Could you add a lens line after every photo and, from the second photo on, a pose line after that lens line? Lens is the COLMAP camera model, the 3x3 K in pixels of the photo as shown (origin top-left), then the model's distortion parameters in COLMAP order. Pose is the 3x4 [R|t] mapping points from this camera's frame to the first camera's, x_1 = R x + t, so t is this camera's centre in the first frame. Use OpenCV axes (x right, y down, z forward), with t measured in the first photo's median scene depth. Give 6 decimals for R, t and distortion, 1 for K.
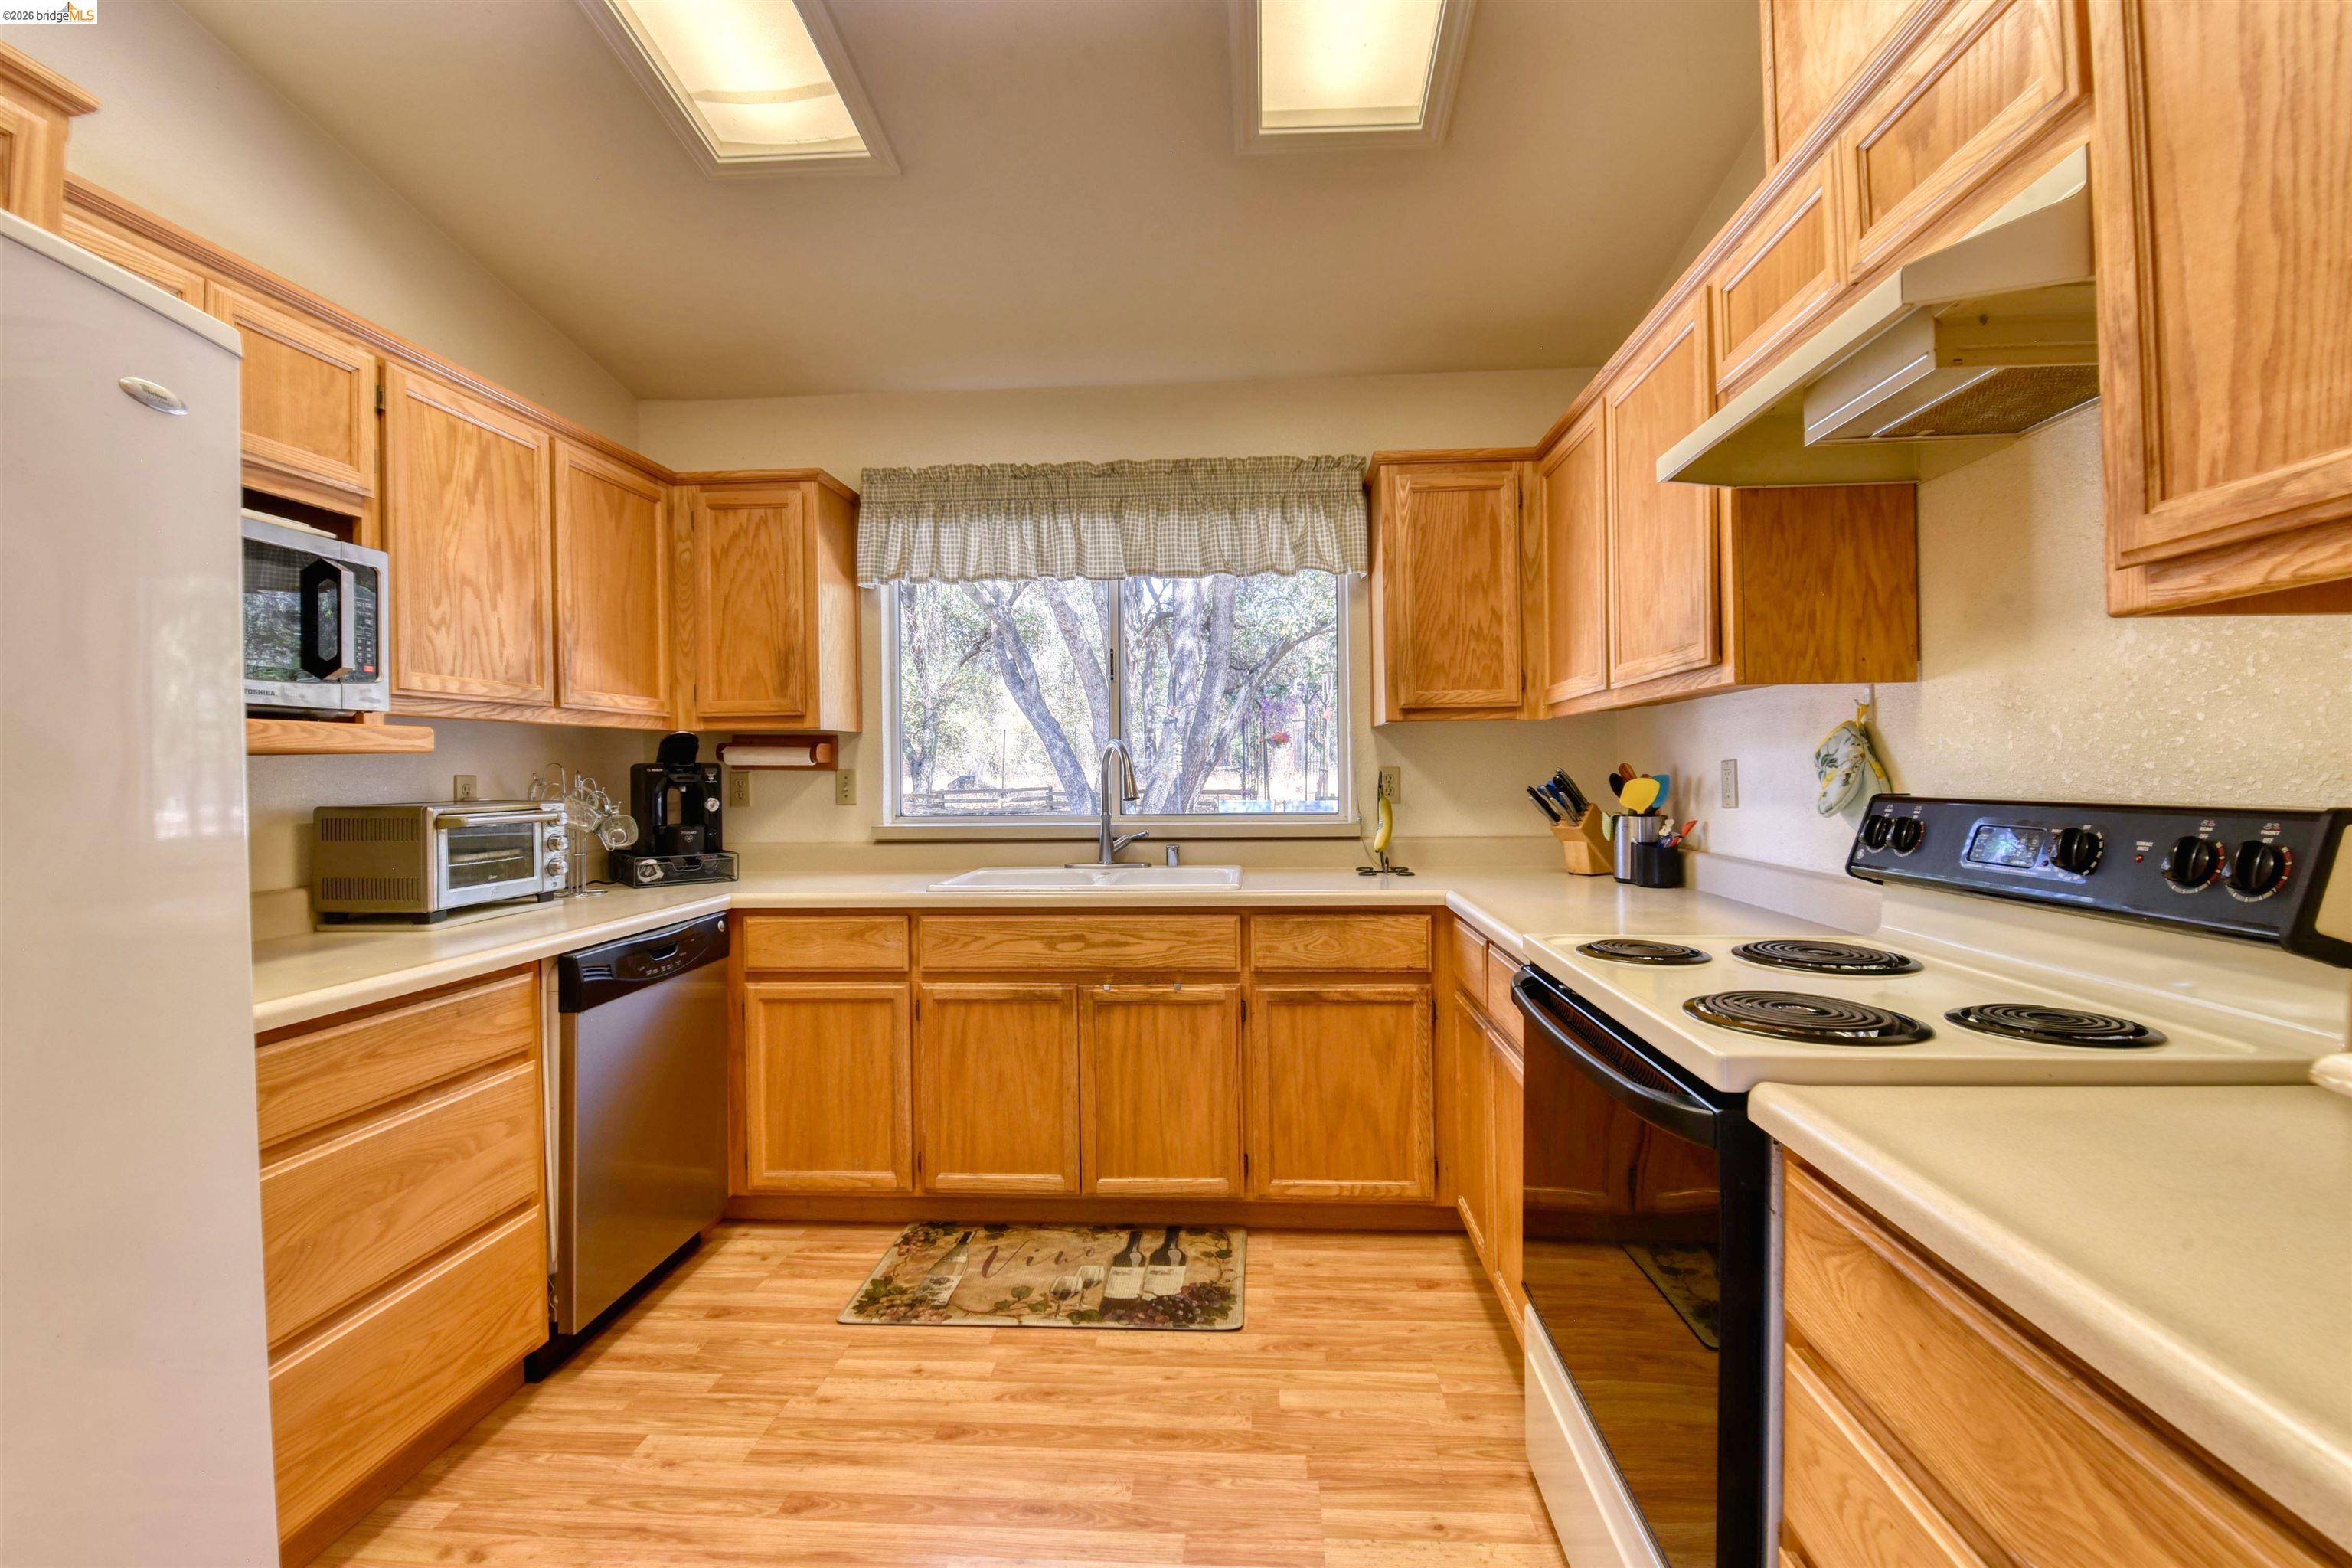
lens RADIAL K [[1016.2, 0, 1196.7], [0, 1016.2, 769.0], [0, 0, 1]] dist [-0.009858, -0.006328]
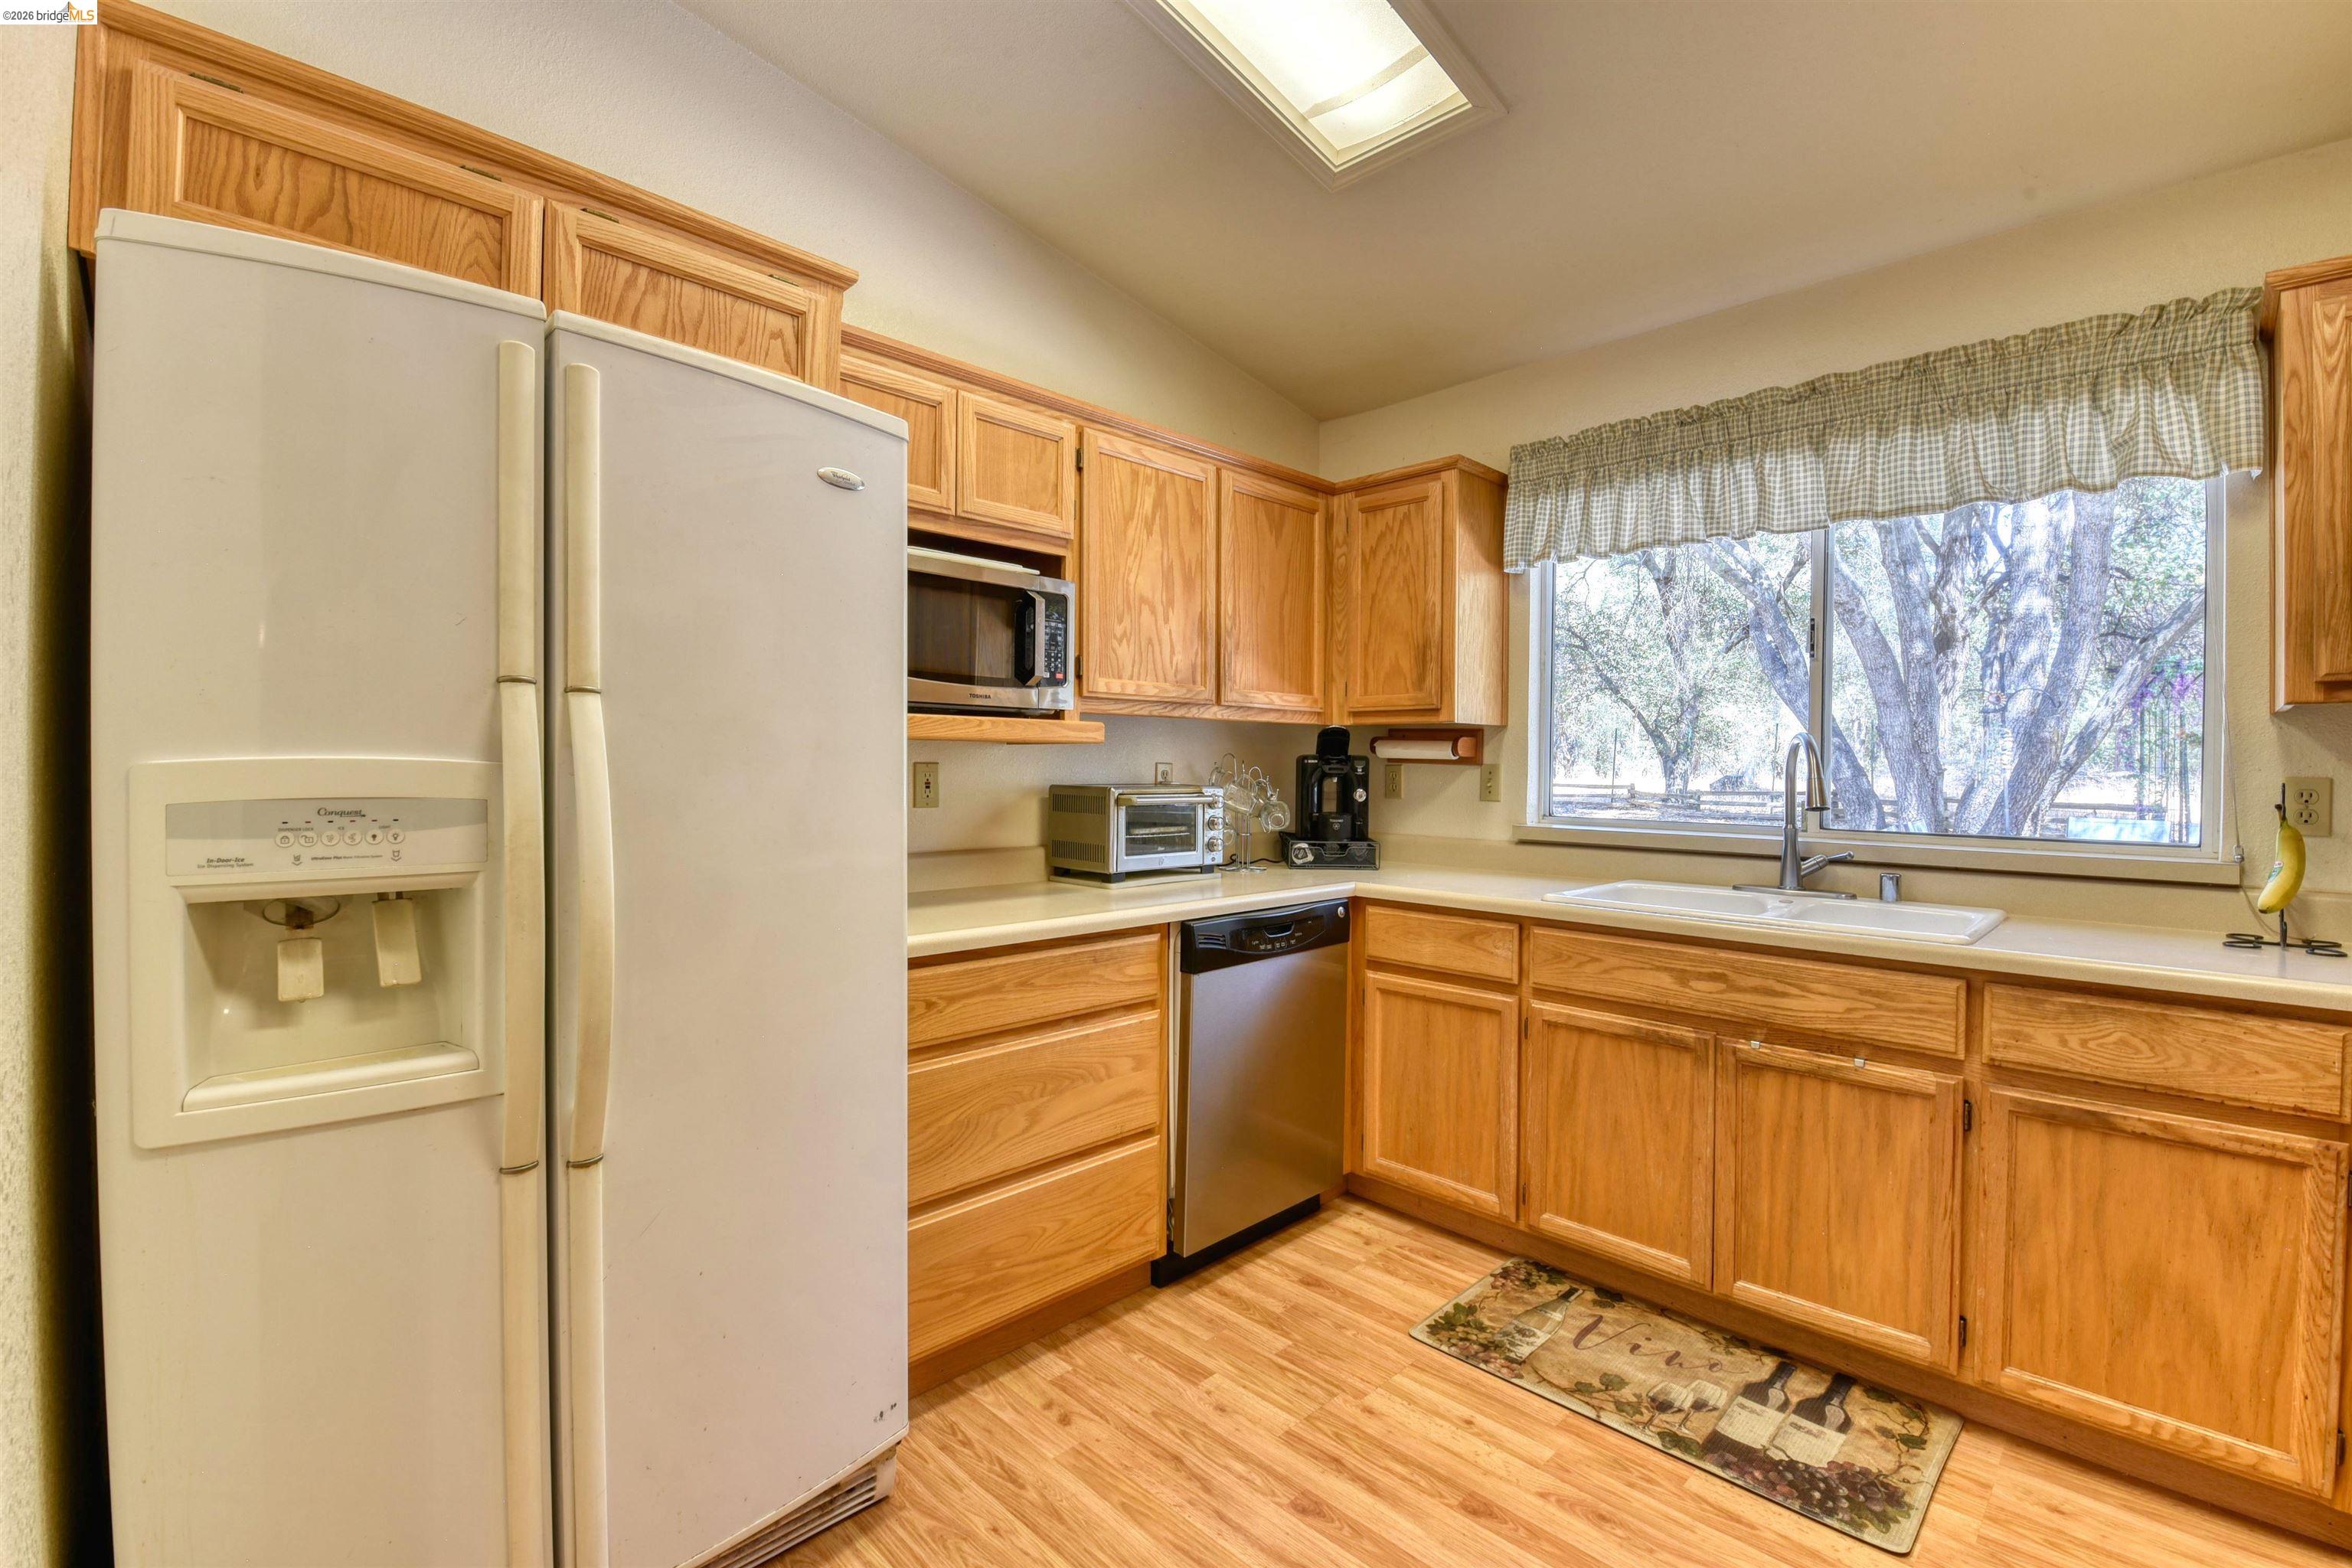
lens RADIAL K [[1016.2, 0, 1171.2], [0, 1016.2, 770.7], [0, 0, 1]] dist [-0.009858, -0.006328]
pose [[0.746242, 0.023399, -0.665263, 0.092907], [-0.019117, 0.999723, 0.013718, -0.001252], [0.665400, 0.002481, 0.746483, 0.108119]]
